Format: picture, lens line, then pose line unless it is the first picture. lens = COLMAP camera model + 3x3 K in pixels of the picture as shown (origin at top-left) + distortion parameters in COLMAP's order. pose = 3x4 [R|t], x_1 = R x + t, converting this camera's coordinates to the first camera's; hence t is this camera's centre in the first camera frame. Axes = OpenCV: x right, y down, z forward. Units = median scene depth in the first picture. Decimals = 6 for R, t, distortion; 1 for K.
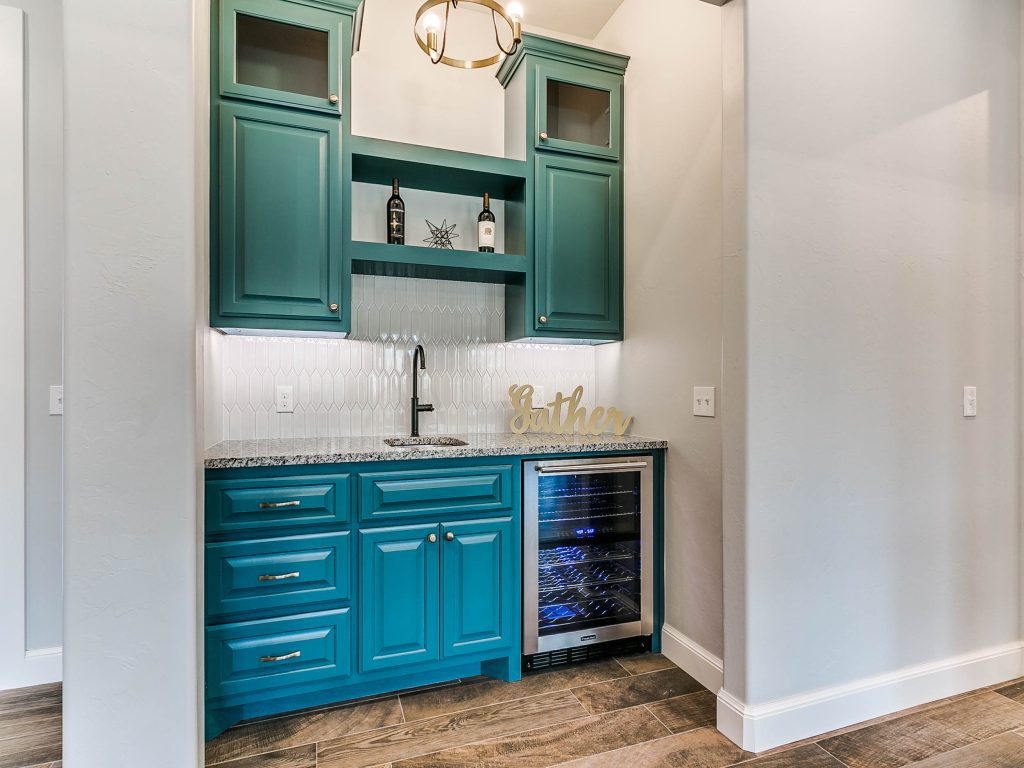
lens RADIAL K [[524.7, 0, 506.5], [0, 524.7, 391.0], [0, 0, 1]] dist [0.010870, -0.000311]
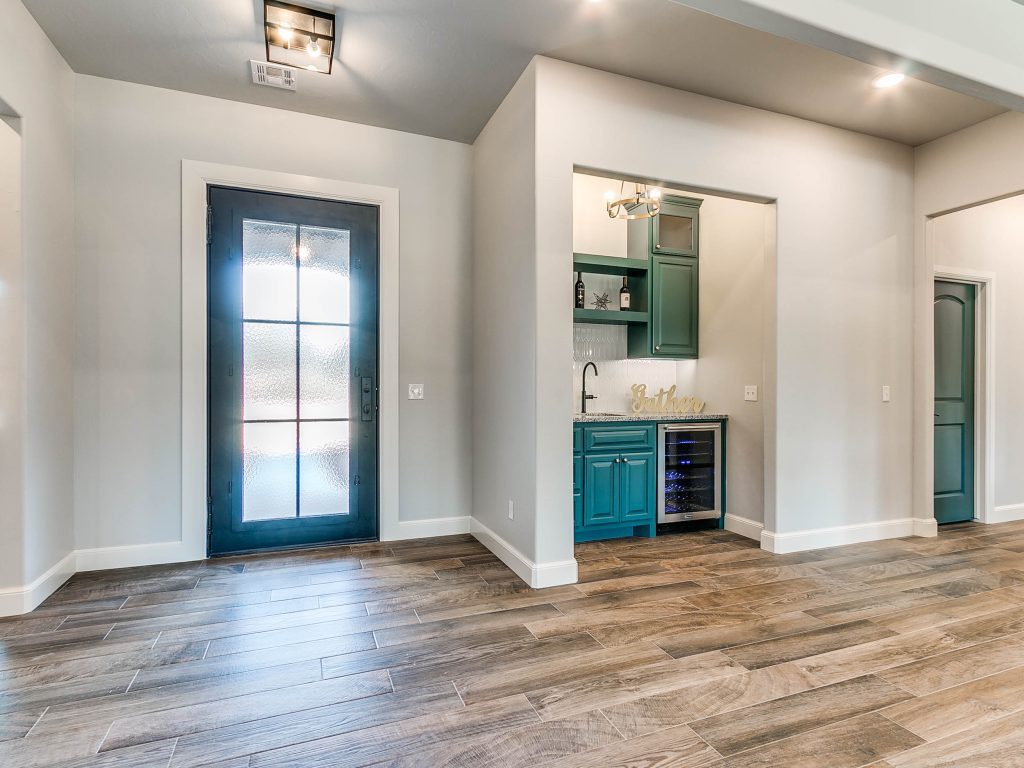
lens RADIAL K [[524.7, 0, 506.5], [0, 524.7, 391.0], [0, 0, 1]] dist [0.010870, -0.000311]
pose [[0.999811, 0.001848, 0.019335, -0.519248], [-0.001919, 0.999991, 0.003673, 0.005995], [-0.019328, -0.003710, 0.999806, -0.853176]]
